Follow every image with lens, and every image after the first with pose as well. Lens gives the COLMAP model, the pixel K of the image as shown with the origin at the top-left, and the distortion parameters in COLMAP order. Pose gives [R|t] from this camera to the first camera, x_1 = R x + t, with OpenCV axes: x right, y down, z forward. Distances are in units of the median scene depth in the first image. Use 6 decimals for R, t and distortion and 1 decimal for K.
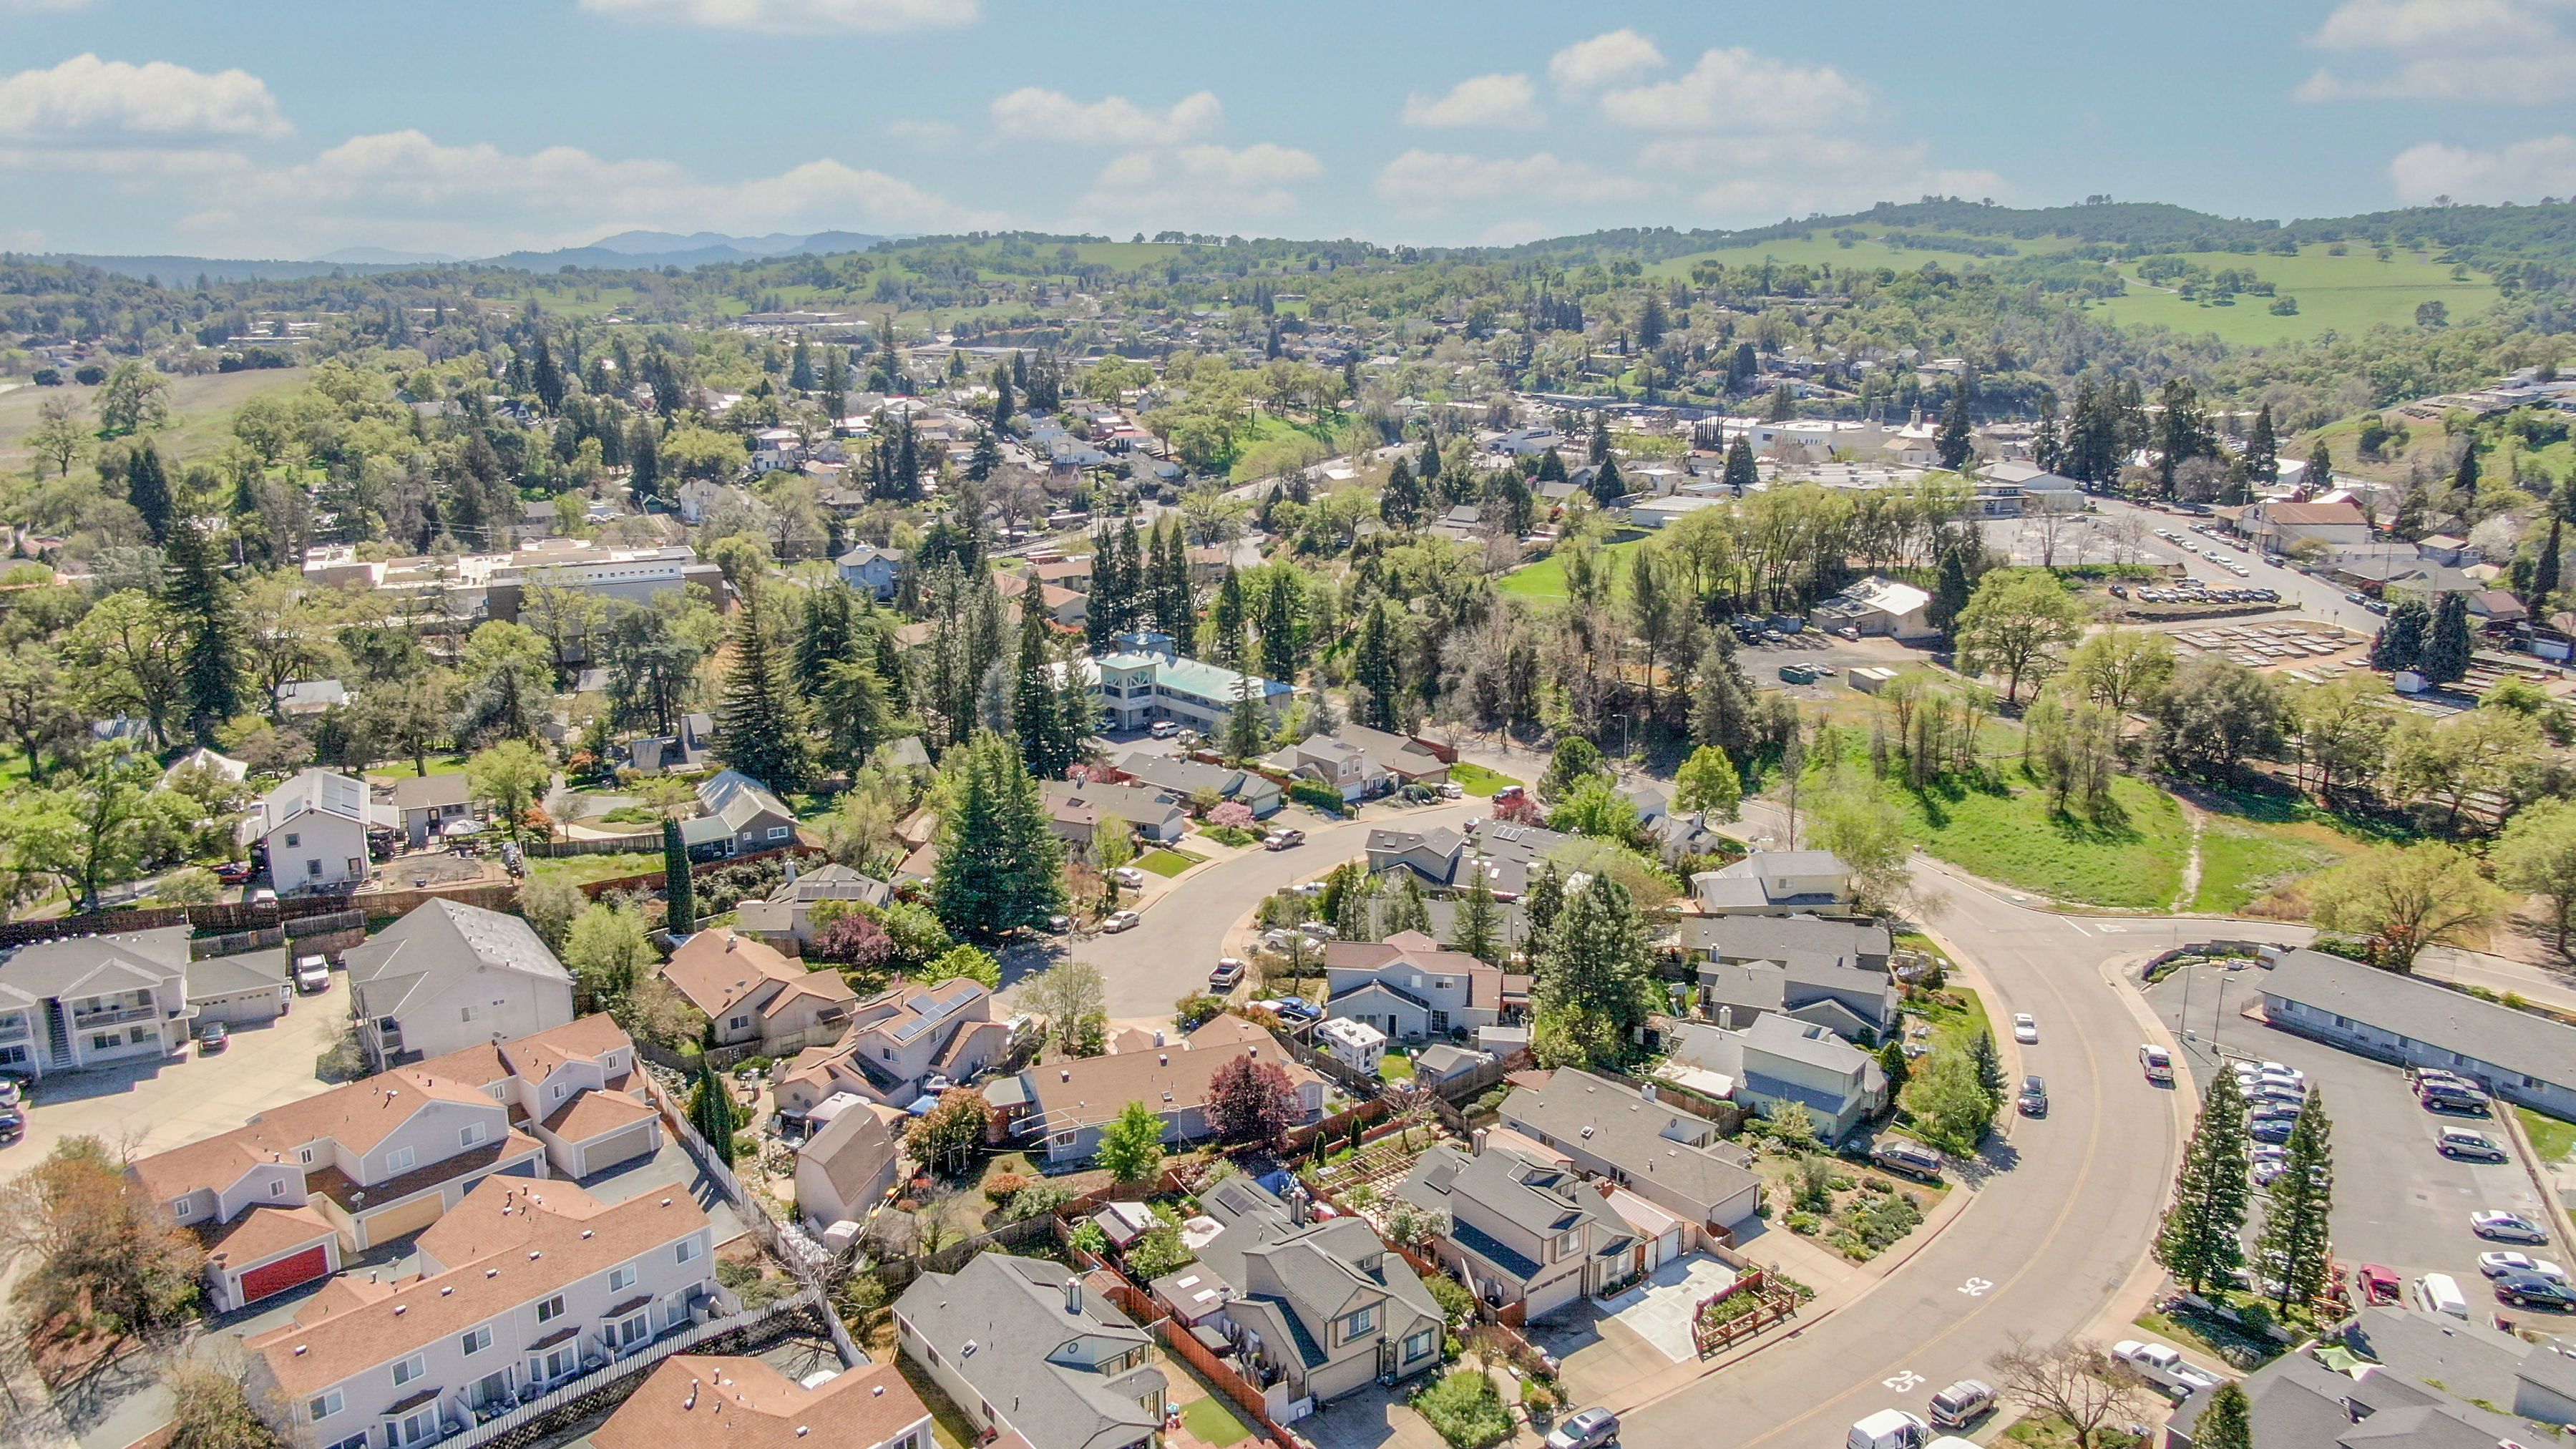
lens RADIAL K [[1854.7, 0, 1288.0], [0, 1854.7, 724.5], [0, 0, 1]] dist [-0.016543, 0.006531]
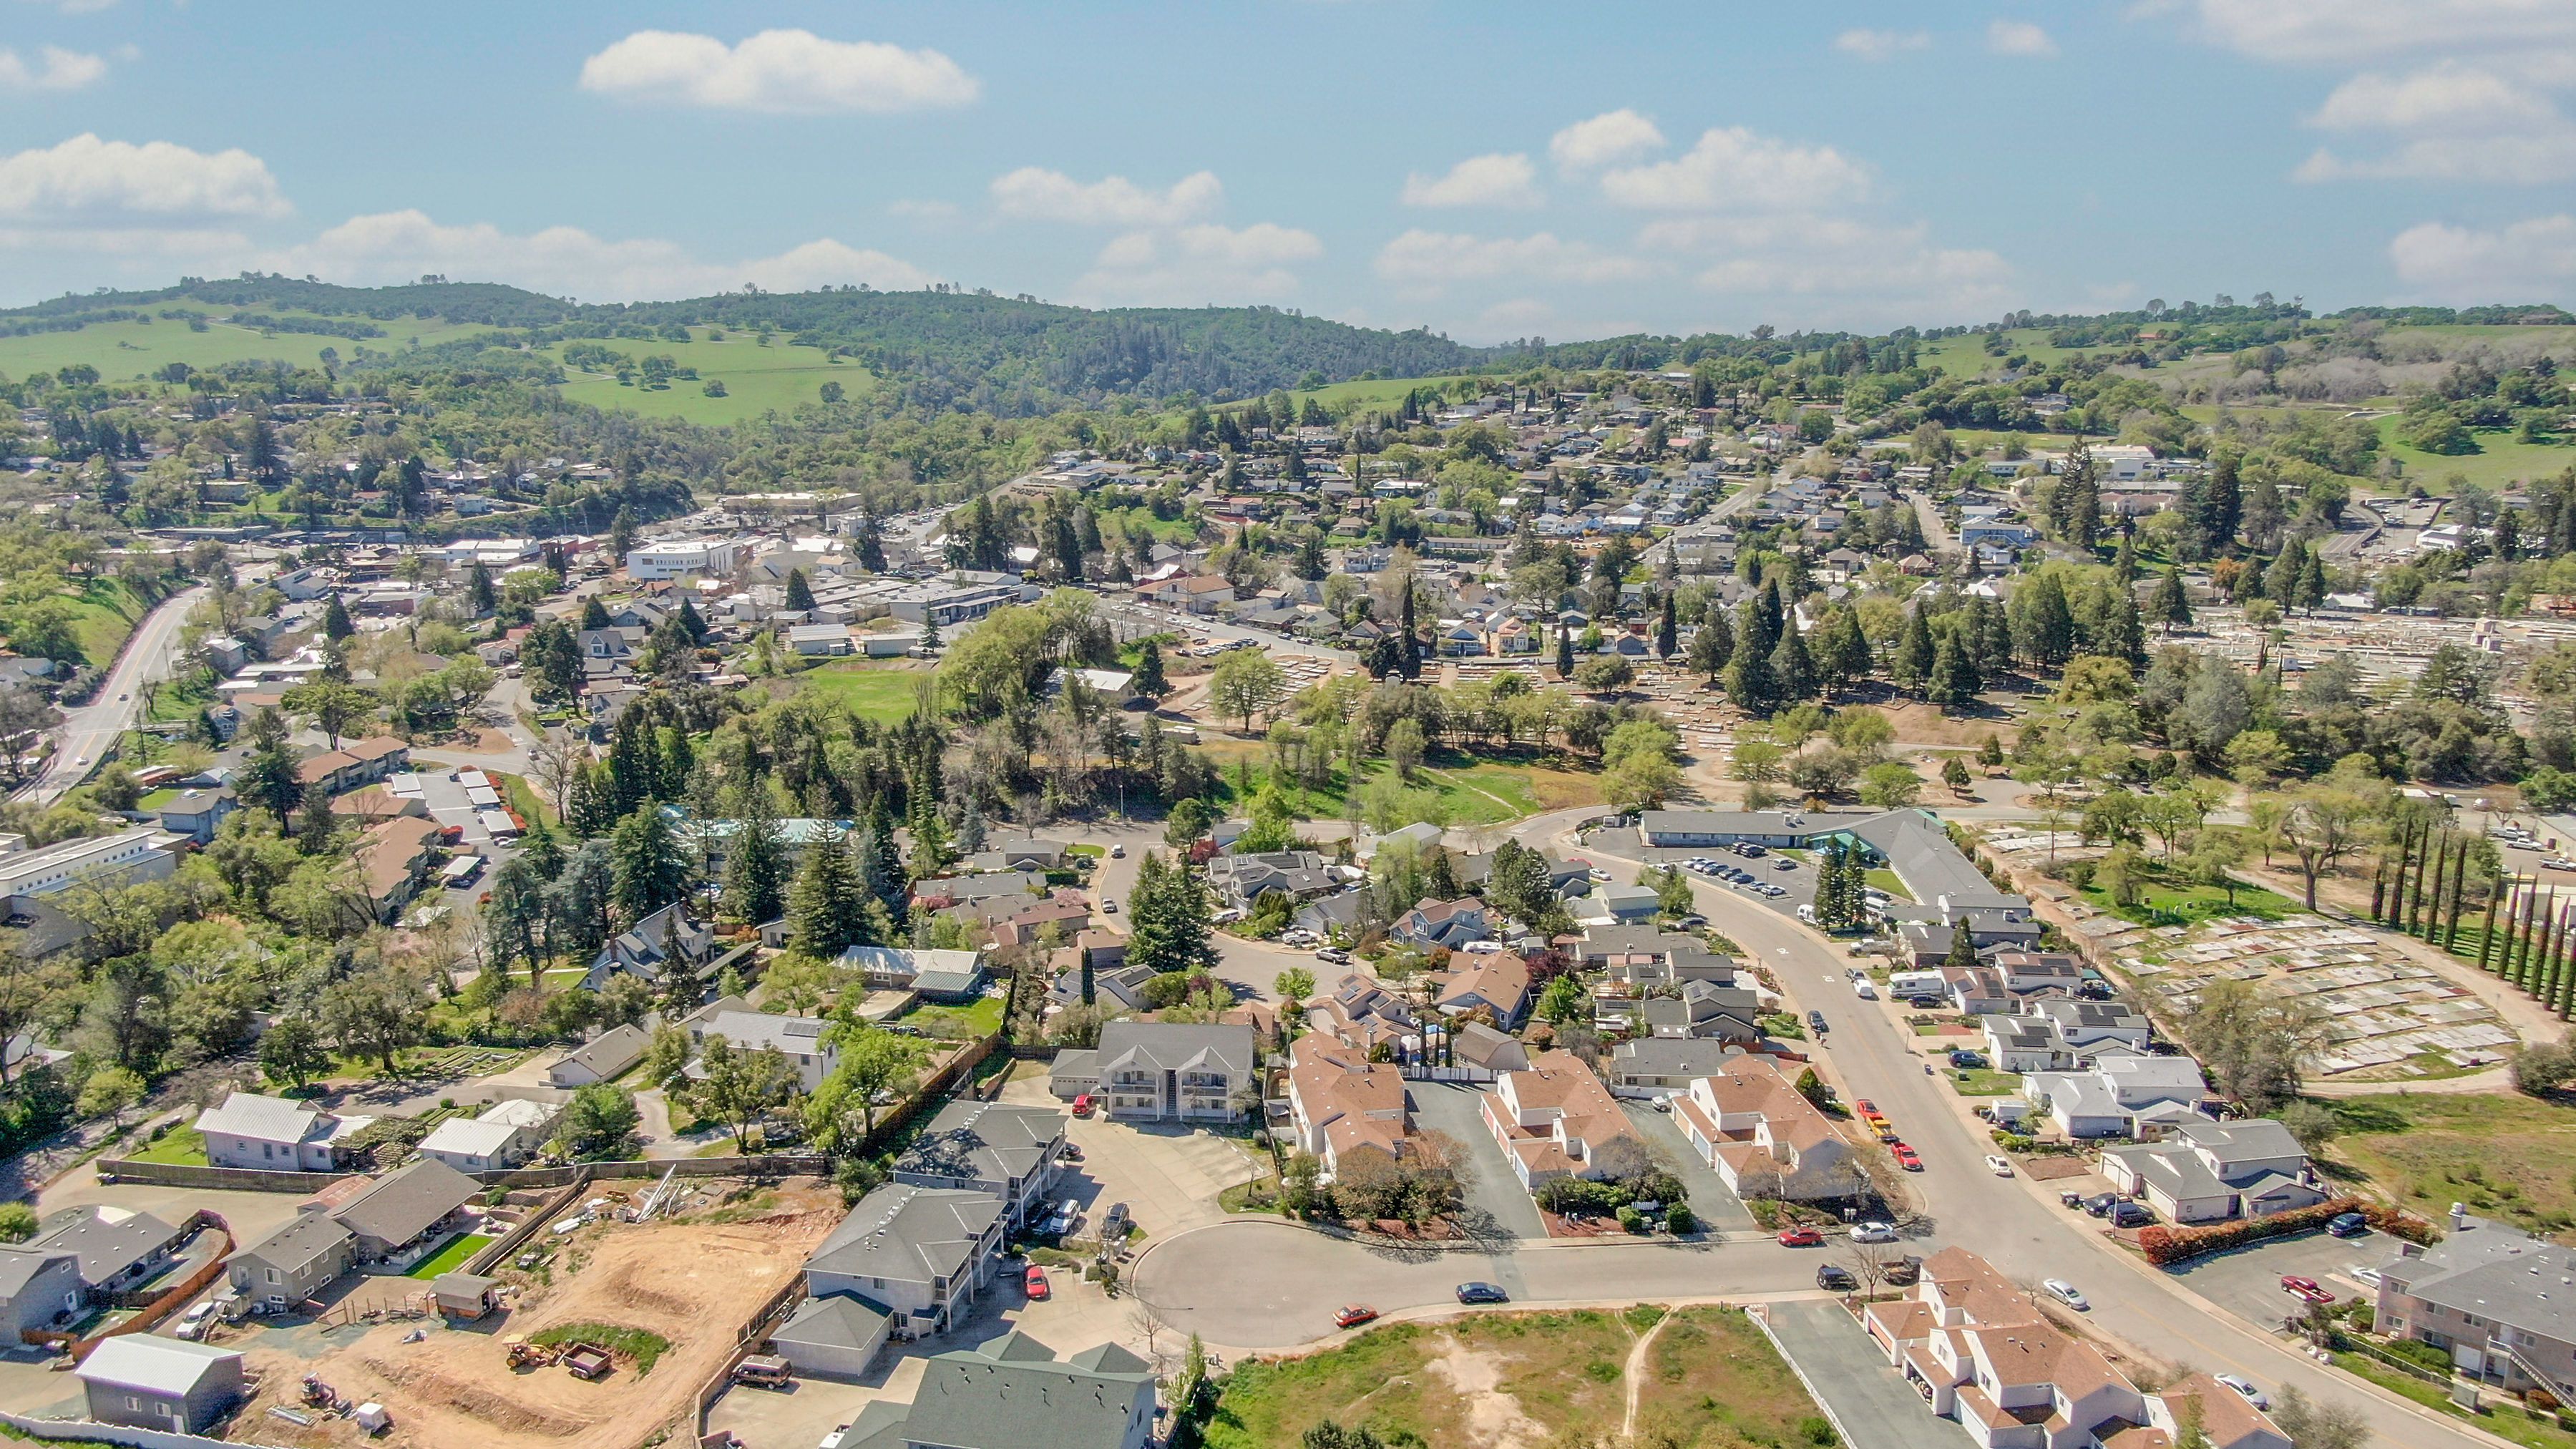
lens RADIAL K [[1854.7, 0, 1288.0], [0, 1854.7, 724.5], [0, 0, 1]] dist [-0.016543, 0.006531]
pose [[0.634094, -0.168437, 0.754688, -0.743974], [0.189774, 0.980036, 0.059283, -0.102475], [-0.749607, 0.105630, 0.653400, -0.048124]]
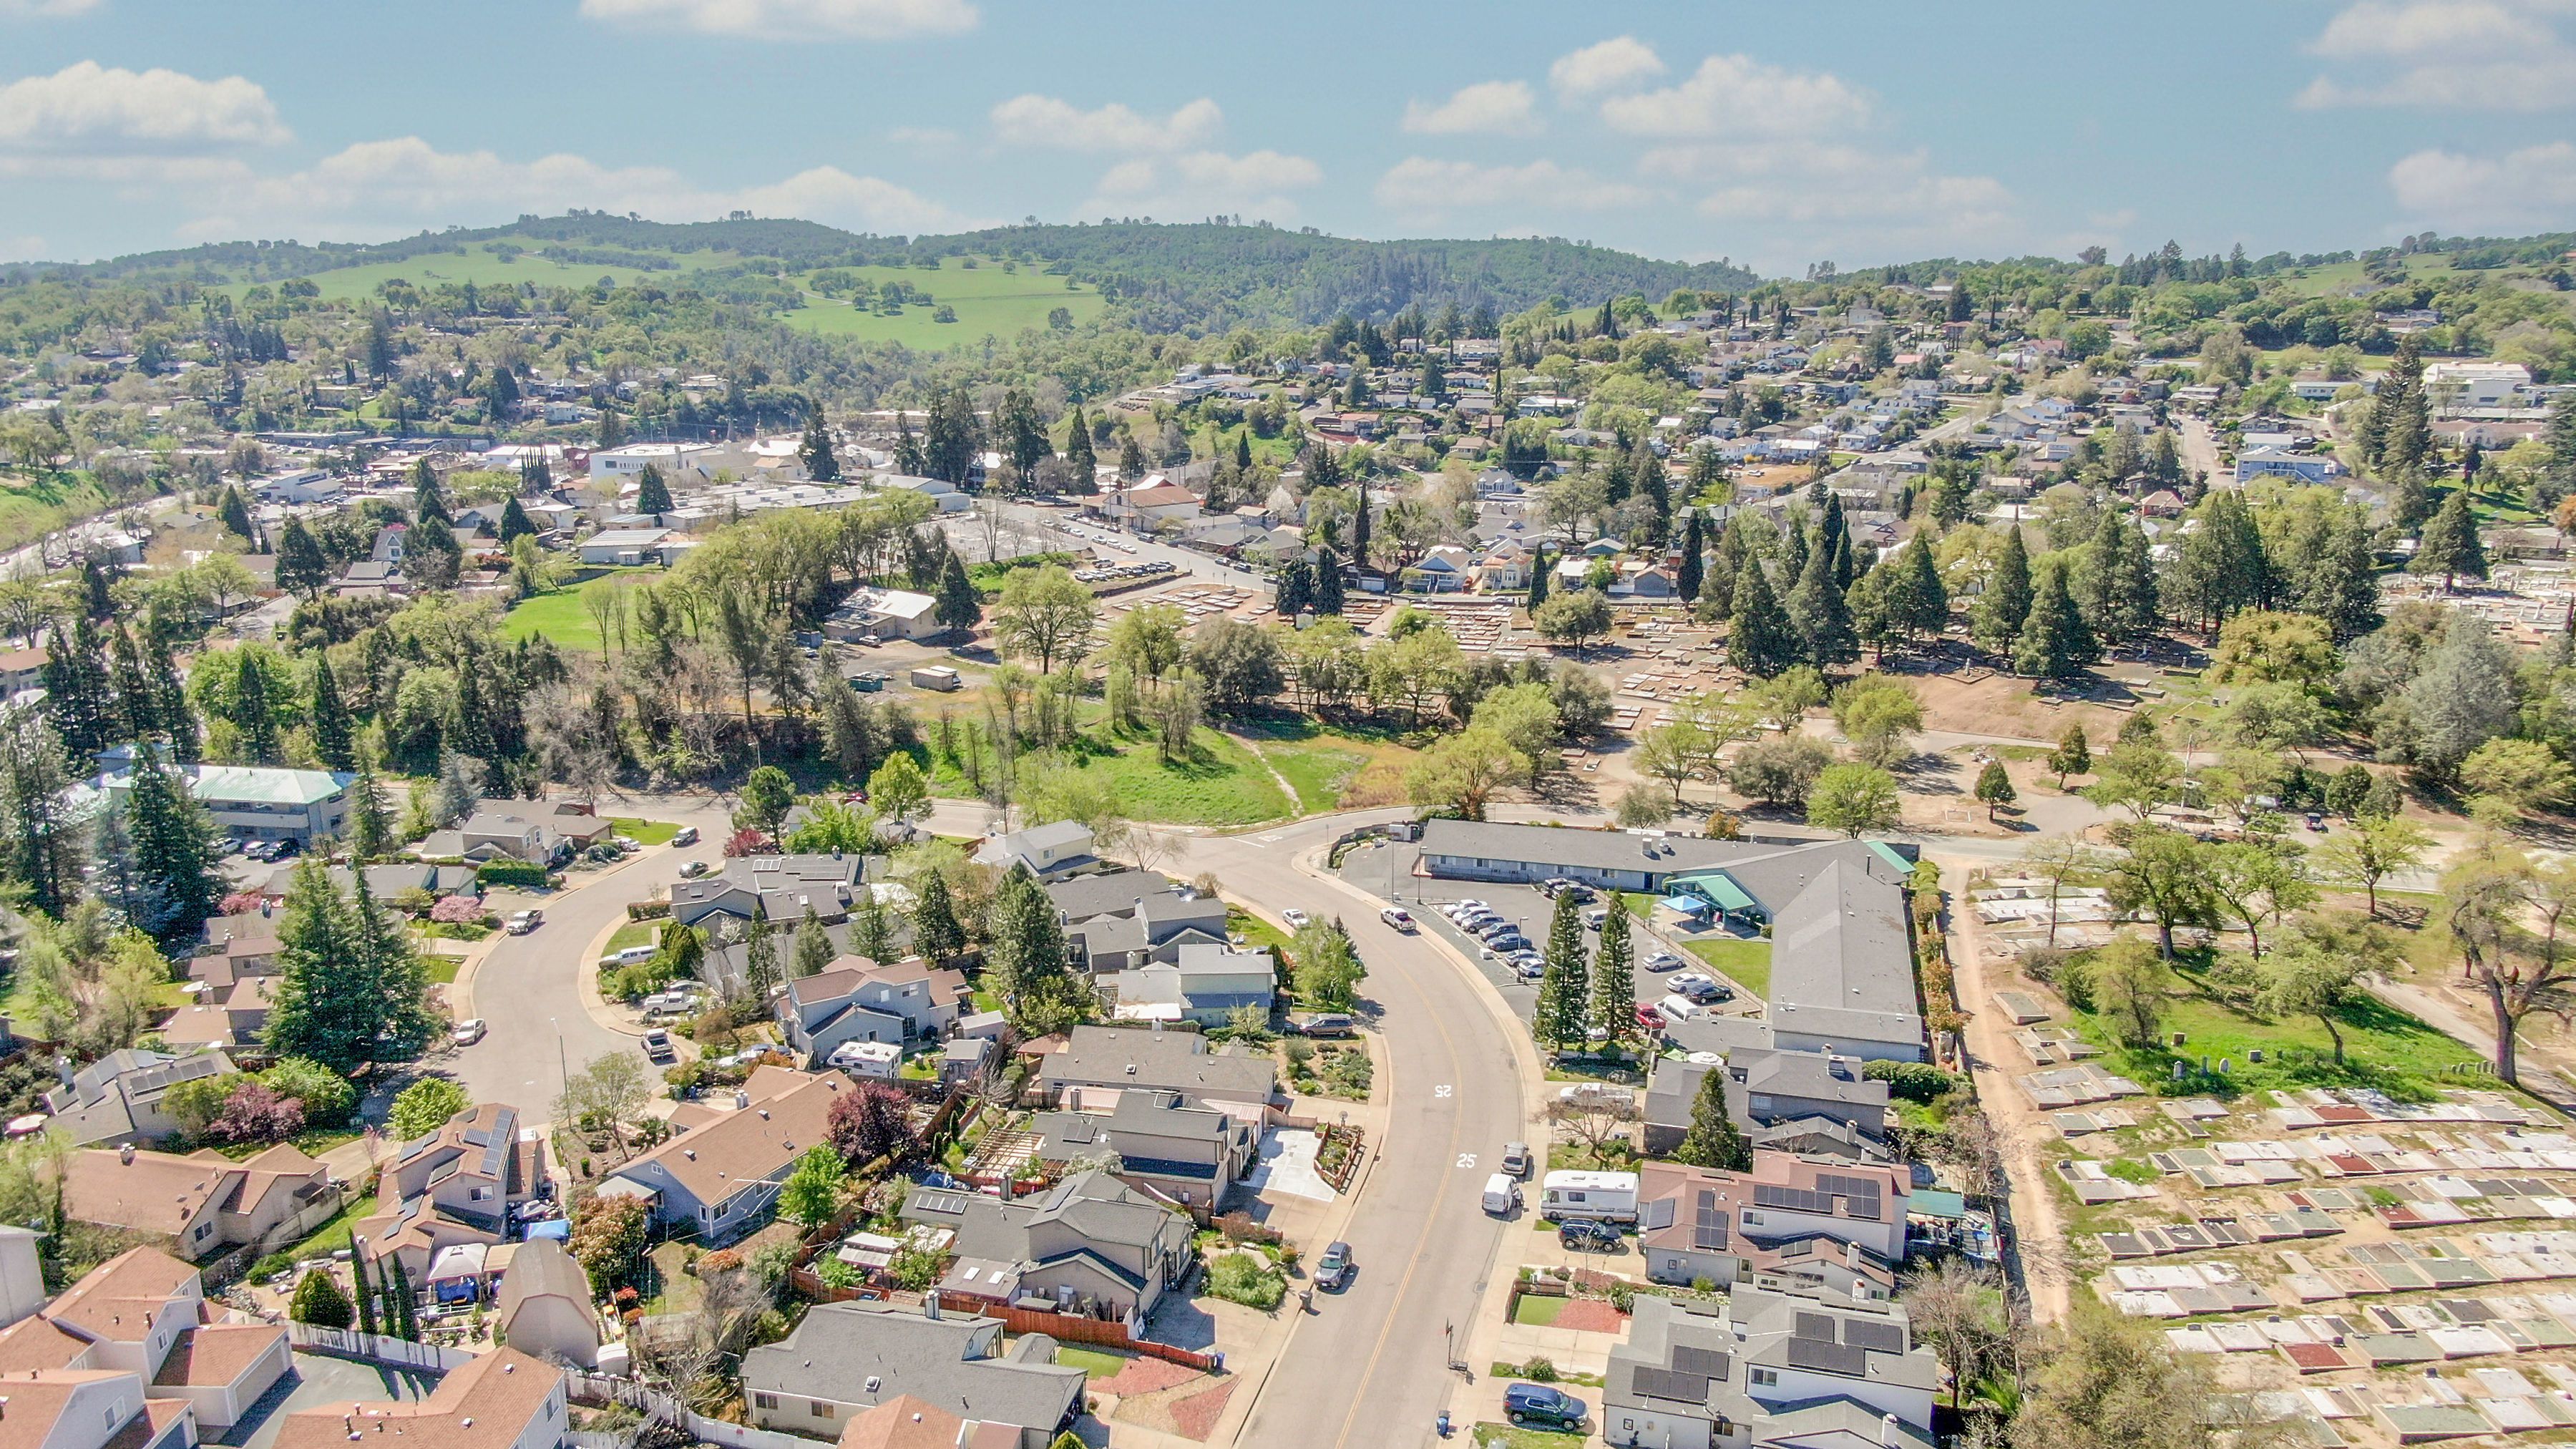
lens RADIAL K [[1854.7, 0, 1288.0], [0, 1854.7, 724.5], [0, 0, 1]] dist [-0.016543, 0.006531]
pose [[0.767953, -0.155259, 0.621404, -0.208592], [0.158511, 0.986066, 0.050477, -0.018251], [-0.620583, 0.059736, 0.781862, 0.000248]]
